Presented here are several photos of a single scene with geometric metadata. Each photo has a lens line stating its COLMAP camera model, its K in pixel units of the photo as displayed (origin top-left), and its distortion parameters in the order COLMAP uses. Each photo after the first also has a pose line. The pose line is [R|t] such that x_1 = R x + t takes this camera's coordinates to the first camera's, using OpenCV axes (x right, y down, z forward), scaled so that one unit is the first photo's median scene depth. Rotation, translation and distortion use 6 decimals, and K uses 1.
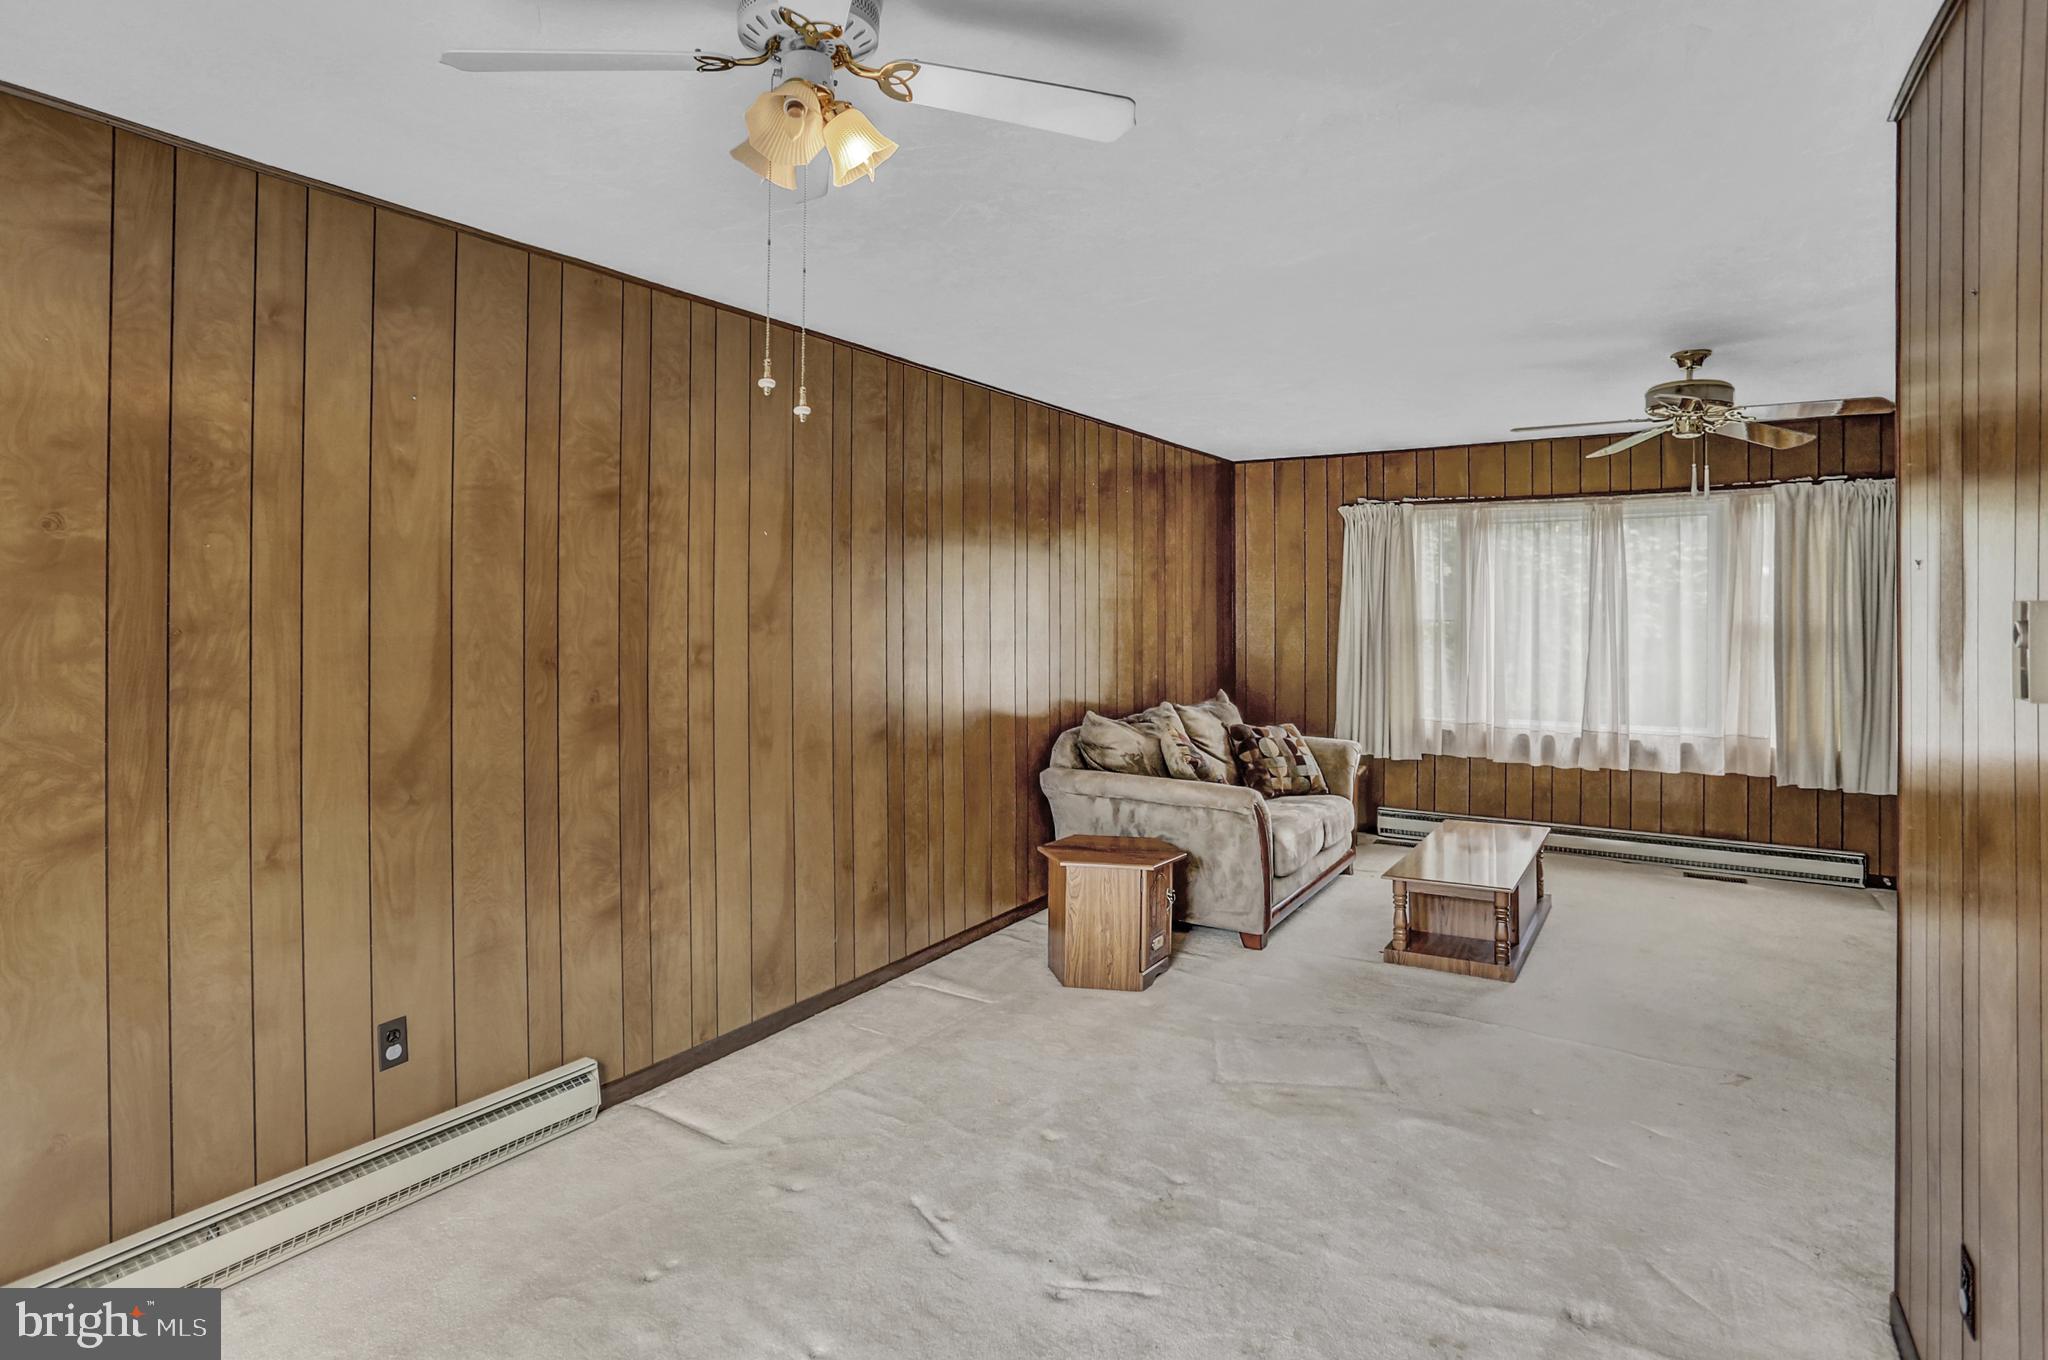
lens RADIAL K [[1035.9, 0, 1025.5], [0, 1035.9, 619.4], [0, 0, 1]] dist [-0.052145, 0.015816]
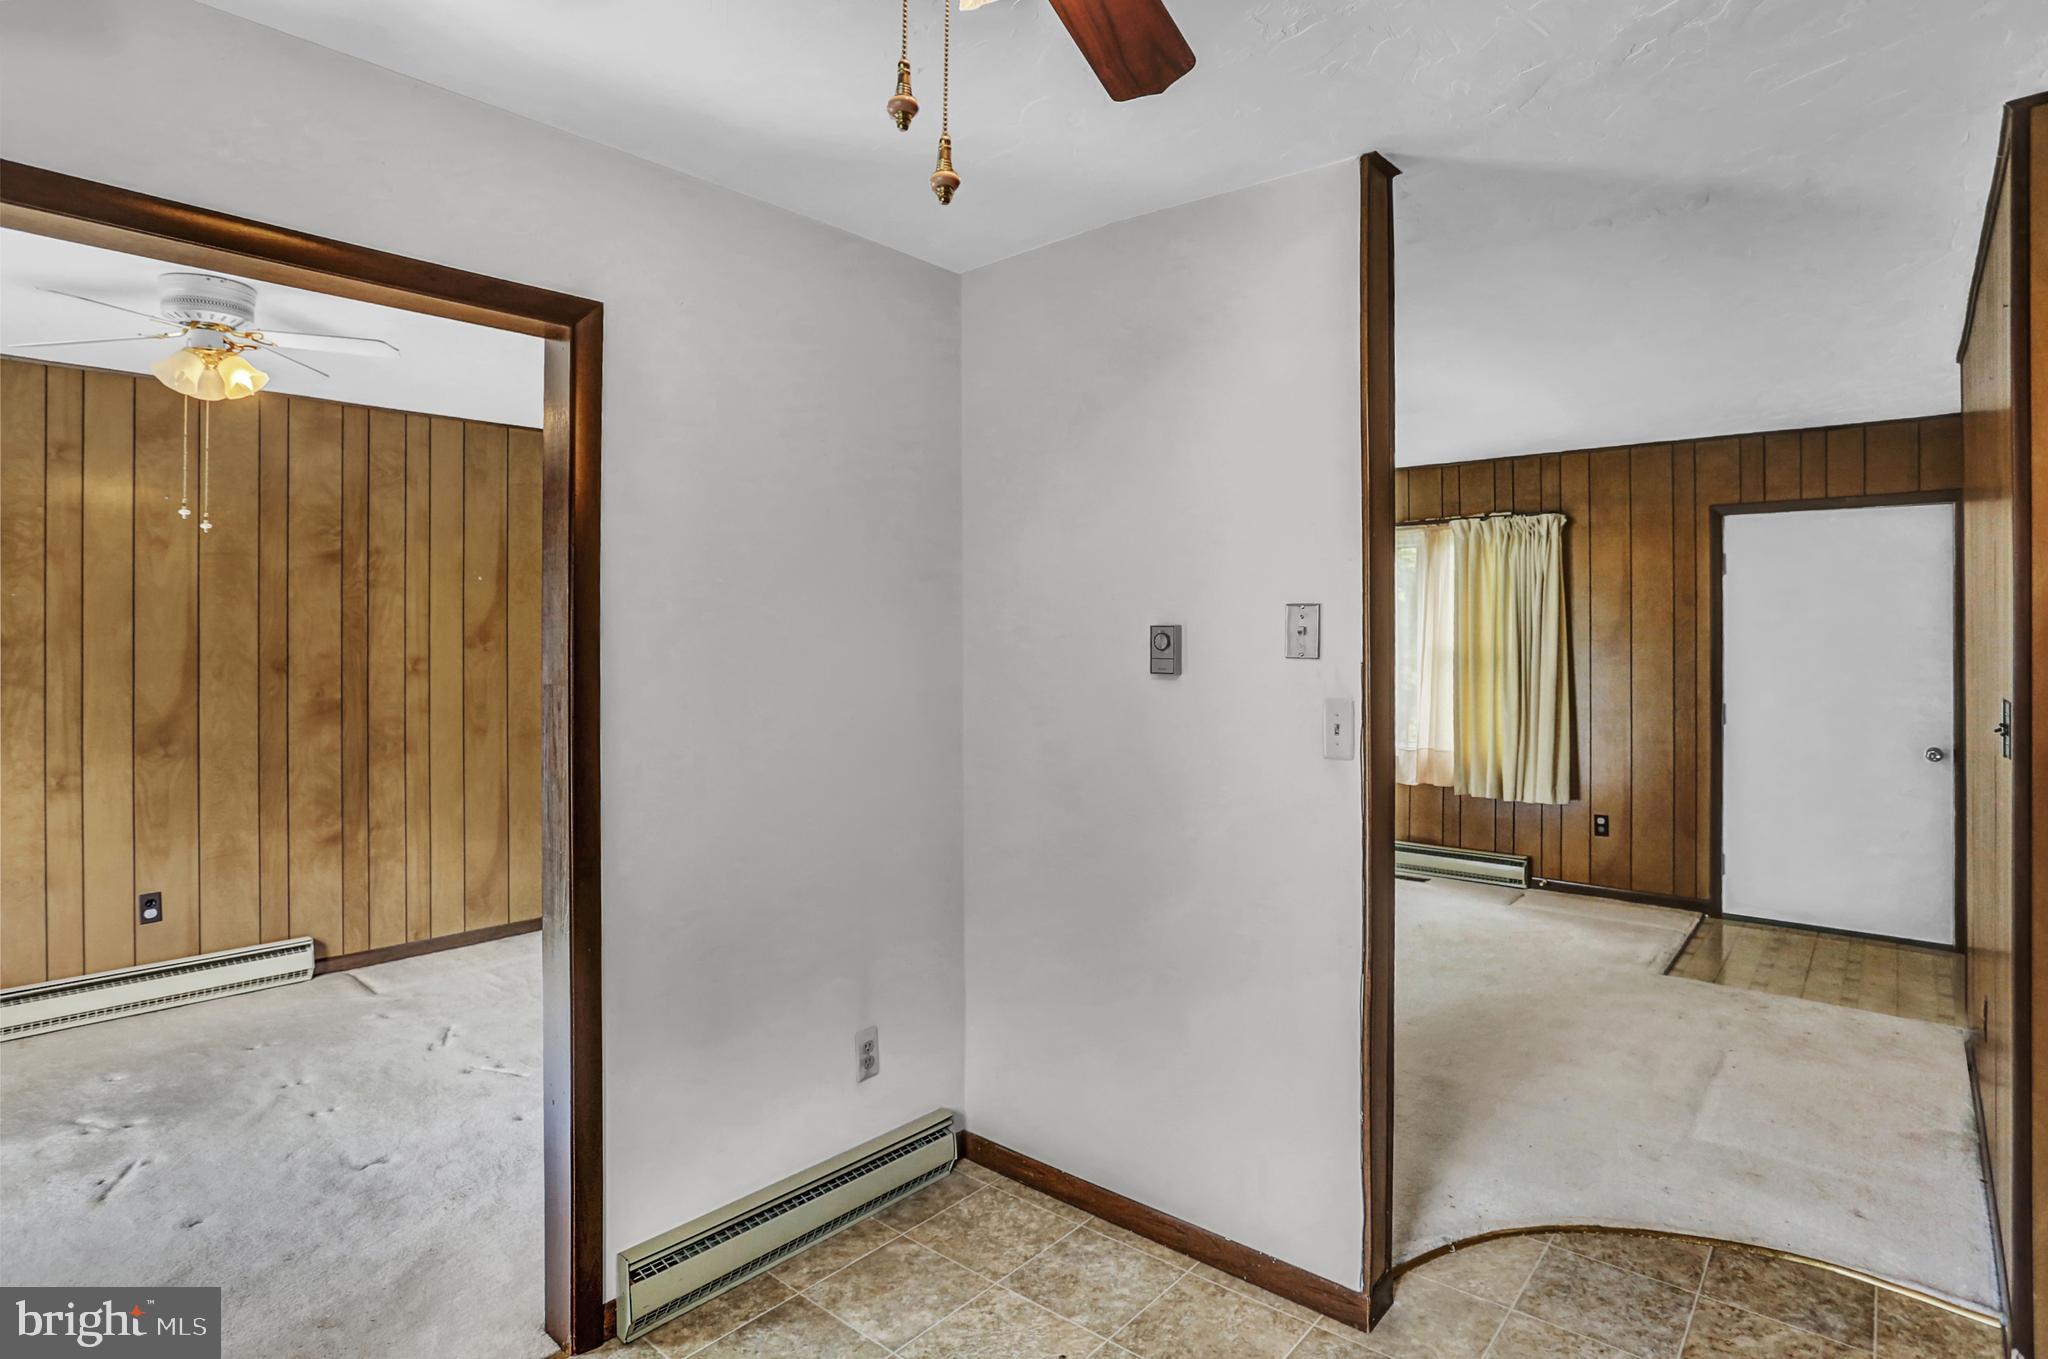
lens RADIAL K [[1047.1, 0, 1023.5], [0, 1047.1, 645.2], [0, 0, 1]] dist [-0.073338, 0.031333]
pose [[0.992069, 0.002792, -0.125667, 0.709572], [-0.002616, 0.999995, 0.001570, 0.002541], [0.125671, -0.001229, 0.992071, -0.297177]]
